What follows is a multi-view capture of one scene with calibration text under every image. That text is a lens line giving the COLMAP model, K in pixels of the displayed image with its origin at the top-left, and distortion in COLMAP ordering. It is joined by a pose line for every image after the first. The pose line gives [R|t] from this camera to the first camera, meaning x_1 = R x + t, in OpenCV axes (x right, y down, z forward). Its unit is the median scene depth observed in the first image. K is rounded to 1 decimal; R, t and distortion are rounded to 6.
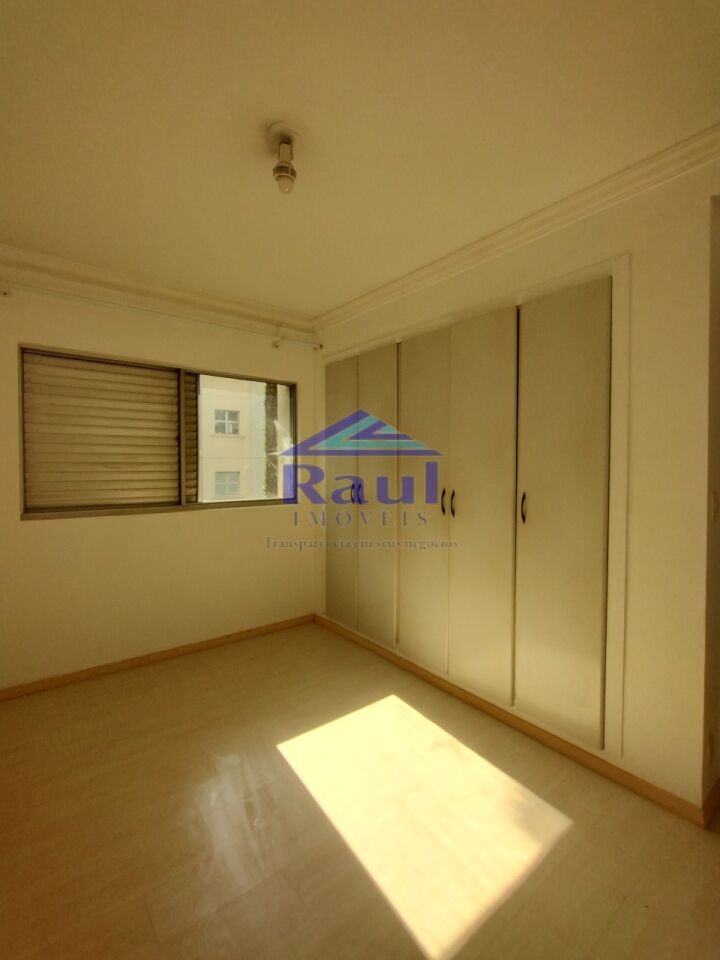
lens RADIAL K [[441.5, 0, 358.3], [0, 441.5, 475.5], [0, 0, 1]] dist [0.000714, -0.000013]
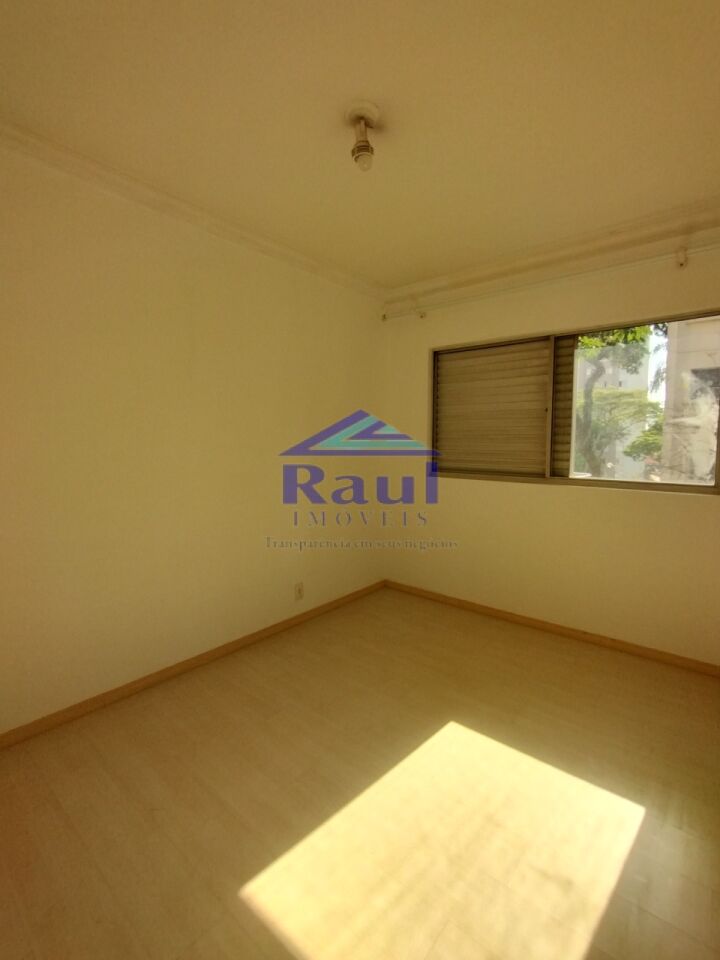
lens RADIAL K [[441.5, 0, 358.3], [0, 441.5, 475.5], [0, 0, 1]] dist [0.000714, -0.000013]
pose [[0.200193, 0.077809, -0.976662, 0.500634], [-0.026873, 0.996903, 0.073913, 0.001481], [0.979388, 0.011449, 0.201663, 0.431413]]
